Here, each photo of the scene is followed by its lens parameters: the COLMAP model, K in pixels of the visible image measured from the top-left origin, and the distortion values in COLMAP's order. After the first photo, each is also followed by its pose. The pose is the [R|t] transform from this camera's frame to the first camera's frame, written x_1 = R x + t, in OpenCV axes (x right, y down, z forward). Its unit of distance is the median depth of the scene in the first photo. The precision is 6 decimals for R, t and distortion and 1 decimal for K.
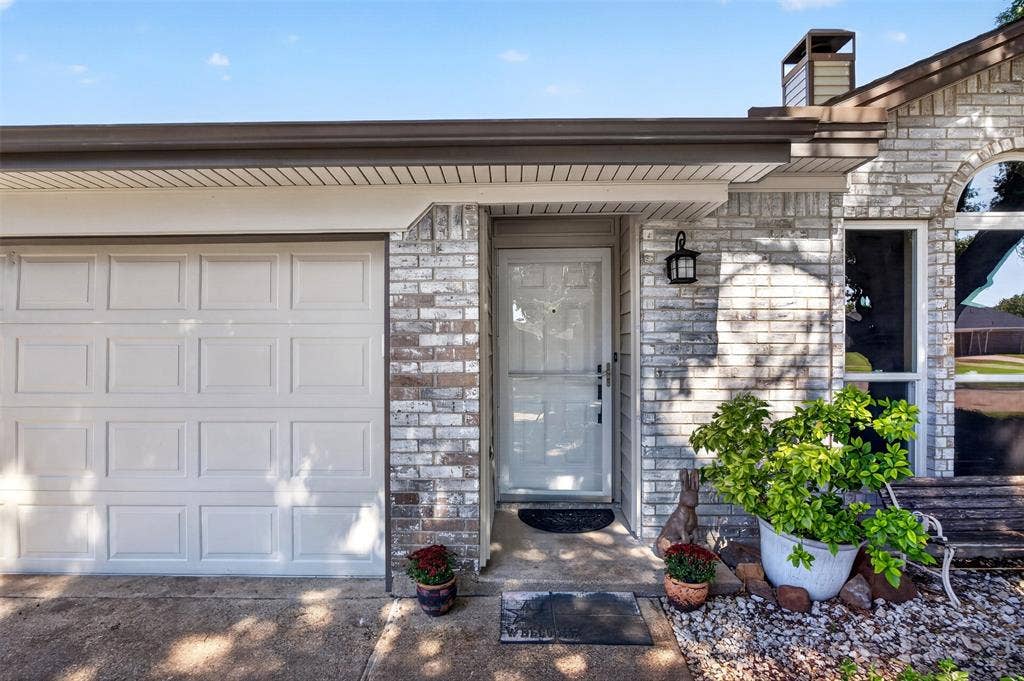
lens RADIAL K [[395.1, 0, 507.6], [0, 395.1, 351.0], [0, 0, 1]] dist [-0.002213, -0.000122]
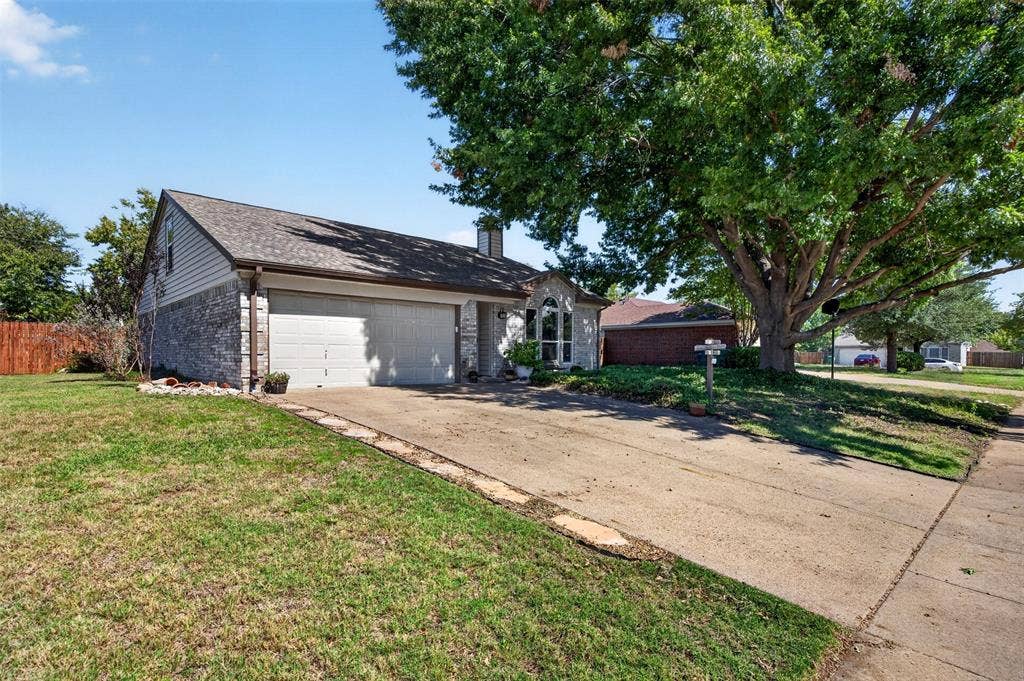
lens RADIAL K [[498.5, 0, 512.0], [0, 498.5, 340.5], [0, 0, 1]] dist [-0.001271, 0.000004]
pose [[0.720113, 0.026474, 0.693352, -3.408812], [-0.003783, 0.999407, -0.034230, 0.274126], [-0.693847, 0.022027, 0.719786, -3.176386]]
